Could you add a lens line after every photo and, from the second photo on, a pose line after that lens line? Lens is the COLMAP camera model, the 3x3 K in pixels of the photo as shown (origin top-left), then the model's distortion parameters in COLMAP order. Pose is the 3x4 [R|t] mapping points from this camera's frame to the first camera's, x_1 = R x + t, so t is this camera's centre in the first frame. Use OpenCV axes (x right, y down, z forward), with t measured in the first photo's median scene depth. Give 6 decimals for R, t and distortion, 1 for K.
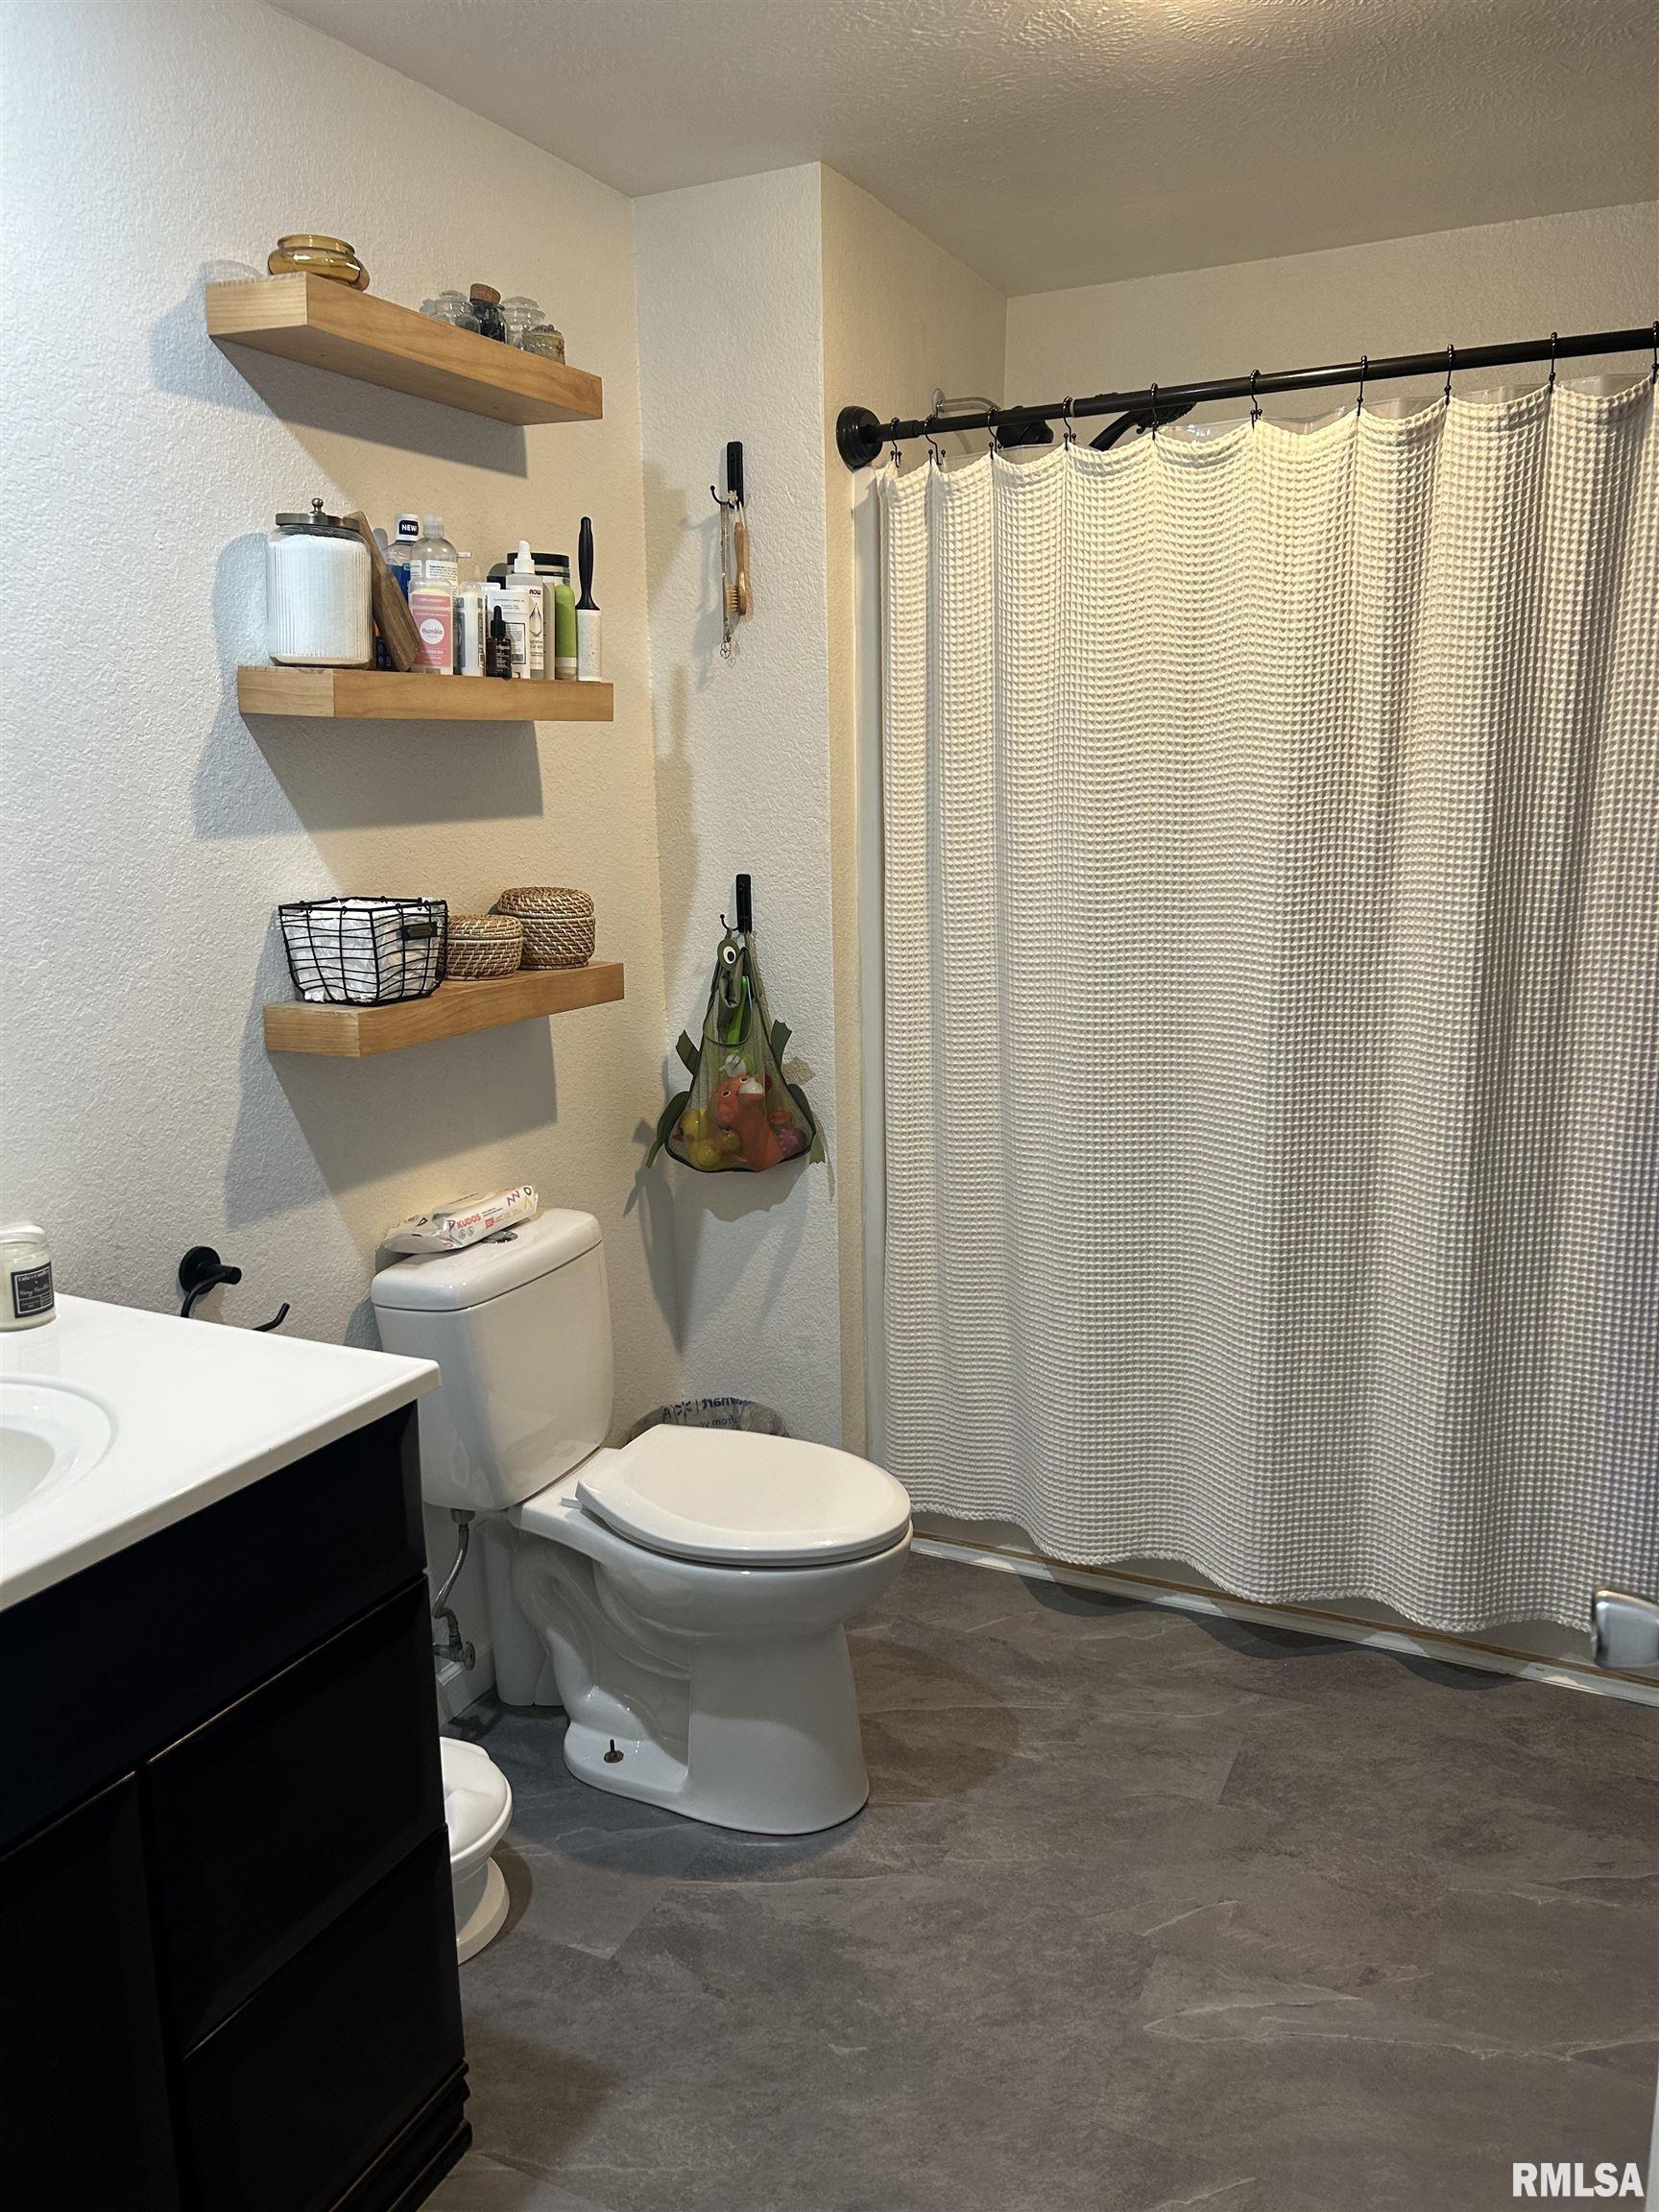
lens RADIAL K [[1685.3, 0, 829.4], [0, 1685.3, 1112.1], [0, 0, 1]] dist [0.004410, -0.009138]
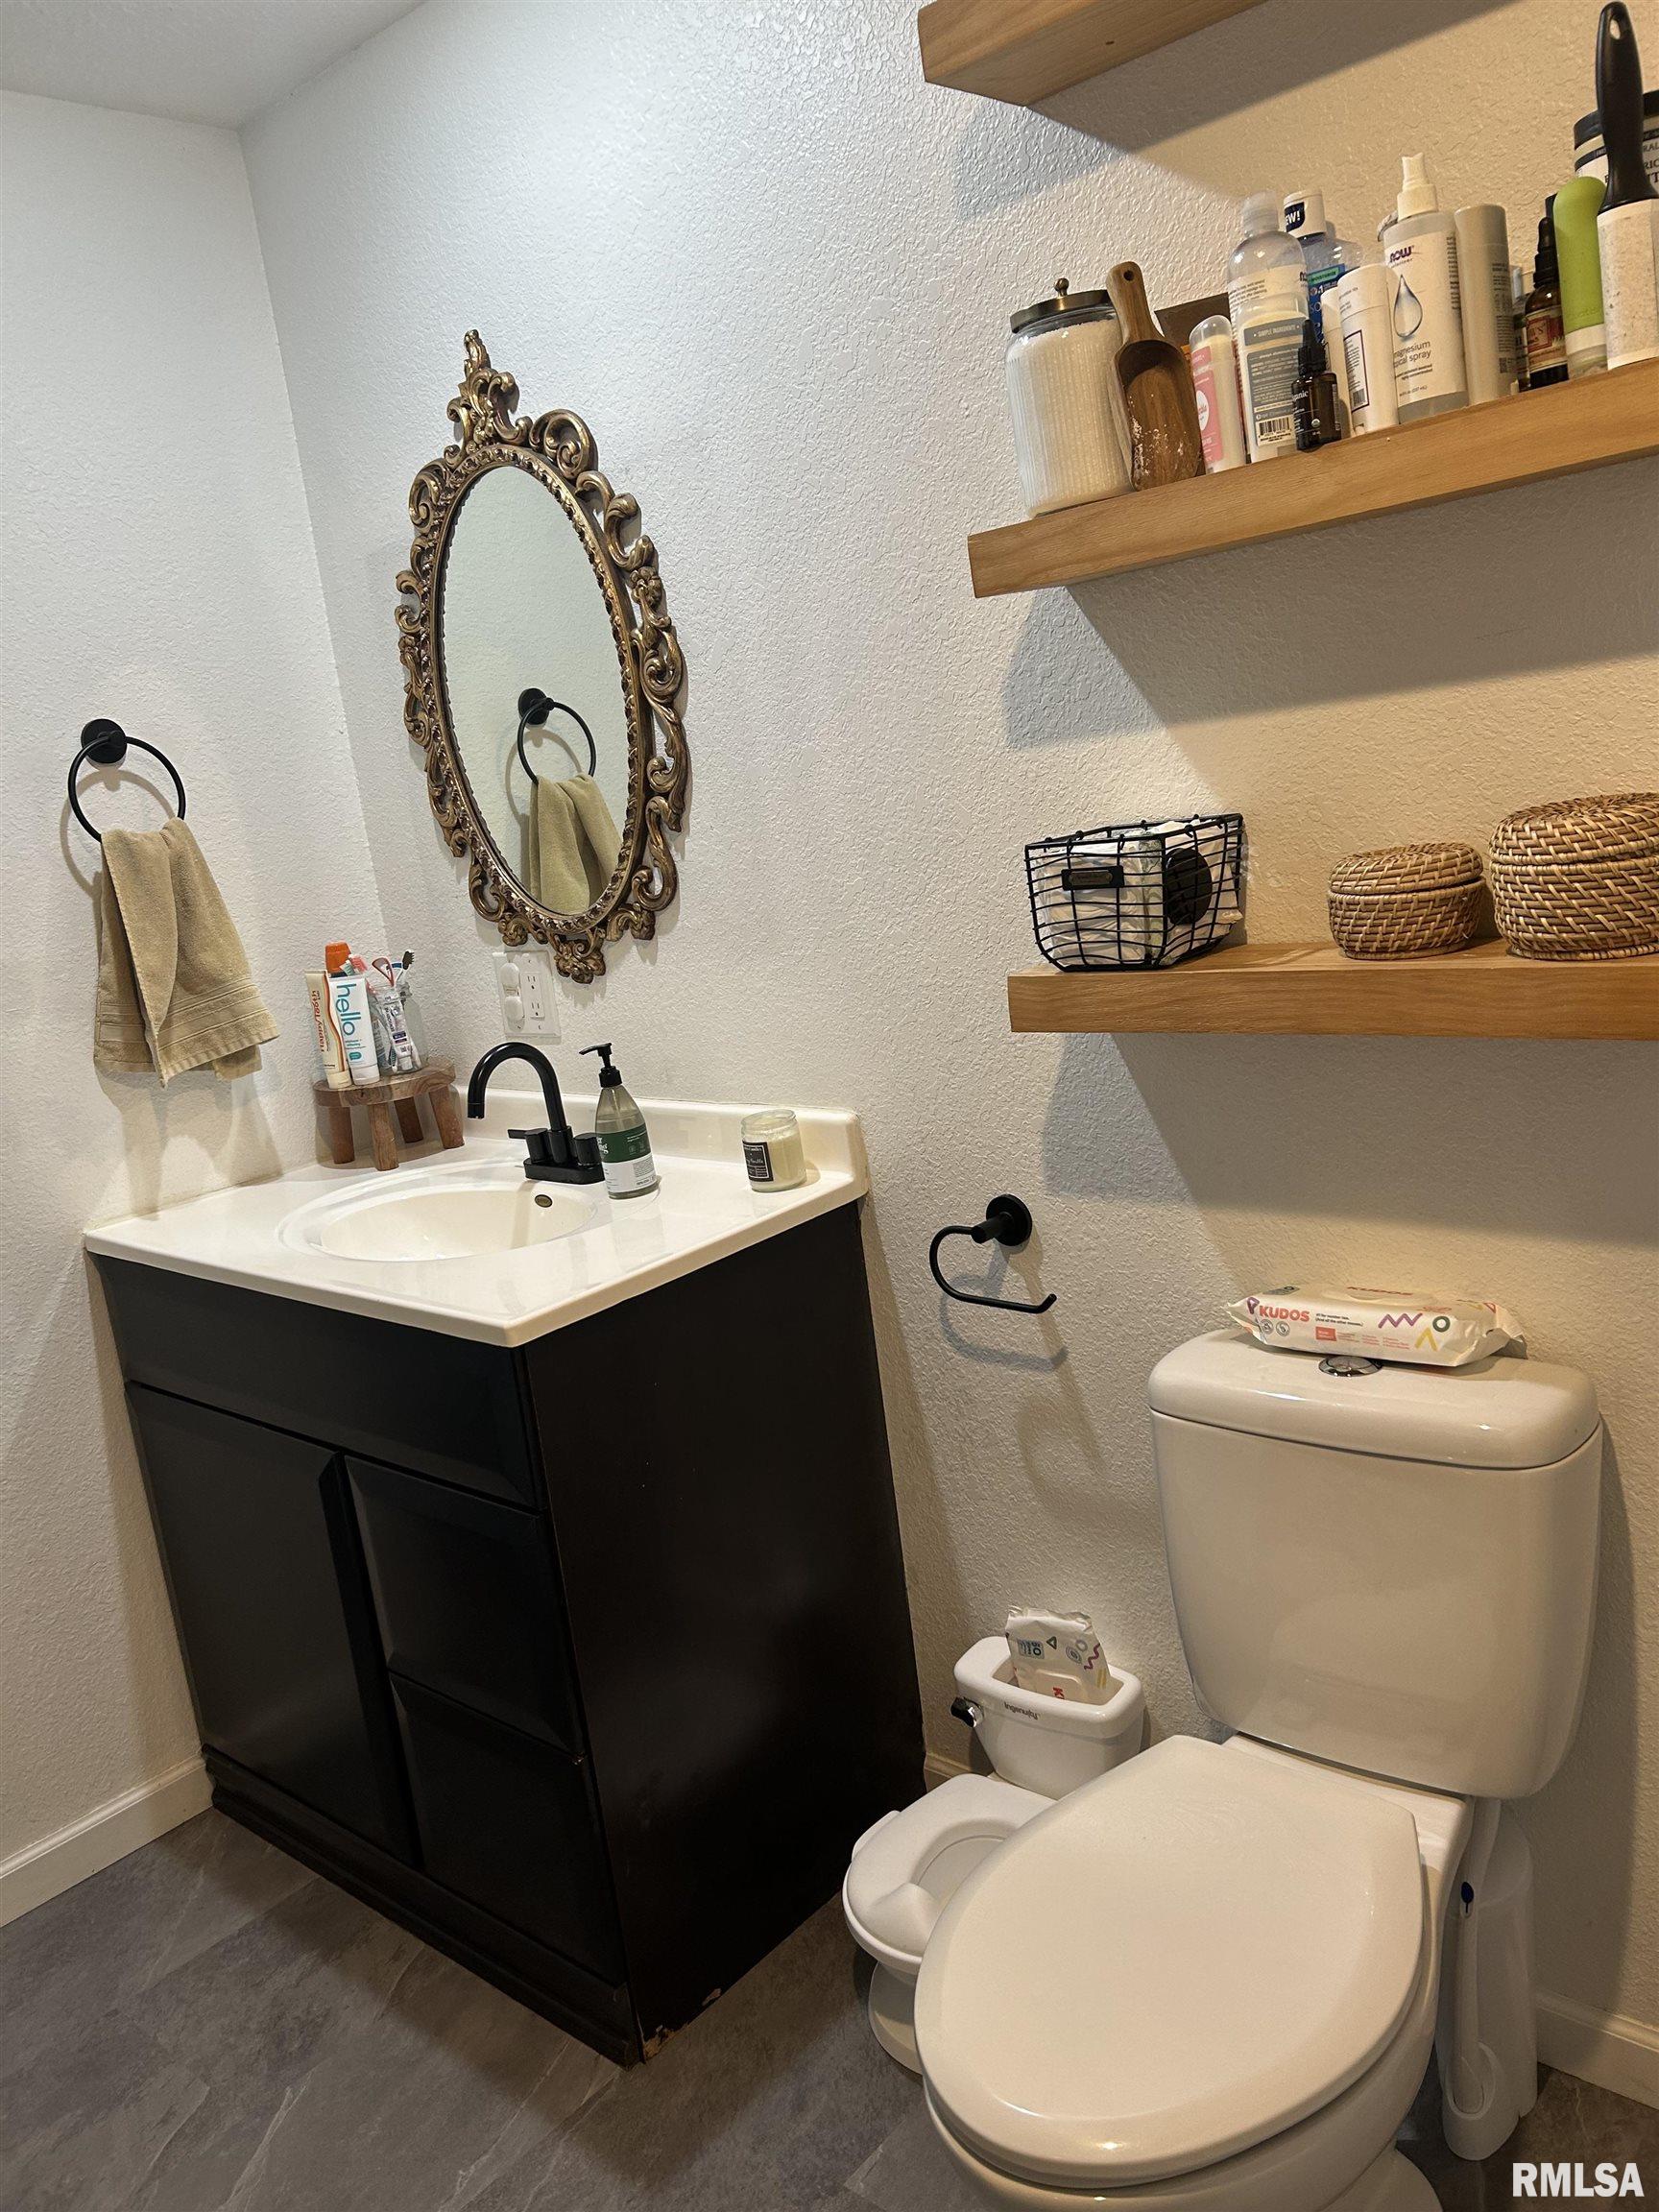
lens RADIAL K [[1685.3, 0, 830.4], [0, 1685.3, 1098.1], [0, 0, 1]] dist [0.004410, -0.009138]
pose [[-0.288294, 0.237843, -0.927533, 0.475664], [-0.053501, 0.963146, 0.263604, -0.200932], [0.956046, 0.125619, -0.264945, 1.100804]]
